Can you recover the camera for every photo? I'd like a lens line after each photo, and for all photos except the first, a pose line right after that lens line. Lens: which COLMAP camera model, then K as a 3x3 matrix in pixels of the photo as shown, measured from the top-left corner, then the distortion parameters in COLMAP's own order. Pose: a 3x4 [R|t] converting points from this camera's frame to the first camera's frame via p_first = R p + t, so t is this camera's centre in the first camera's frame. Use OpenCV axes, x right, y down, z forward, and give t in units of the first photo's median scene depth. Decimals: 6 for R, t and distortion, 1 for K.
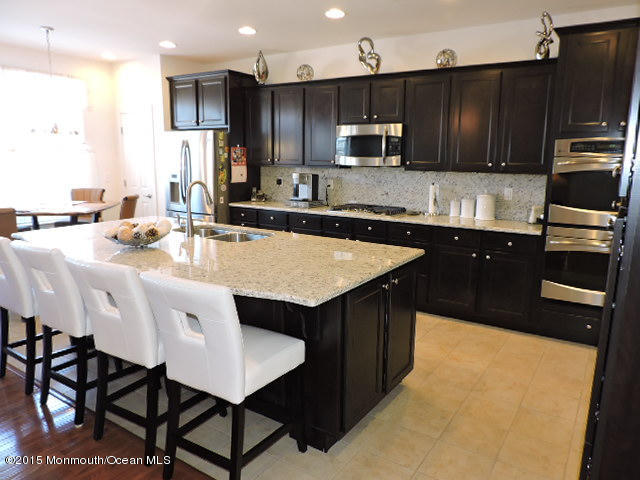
lens RADIAL K [[465.0, 0, 320.0], [0, 465.0, 240.0], [0, 0, 1]] dist [0.002165, 0.000159]
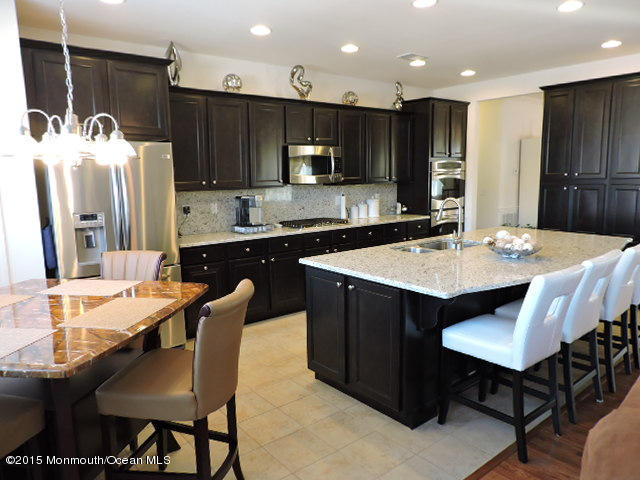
lens RADIAL K [[457.9, 0, 320.0], [0, 457.9, 240.0], [0, 0, 1]] dist [-0.016068, 0.005035]
pose [[0.297455, -0.153562, 0.942305, -0.914364], [0.191406, 0.976534, 0.098719, -0.132248], [-0.935352, 0.150999, 0.319868, 0.661670]]
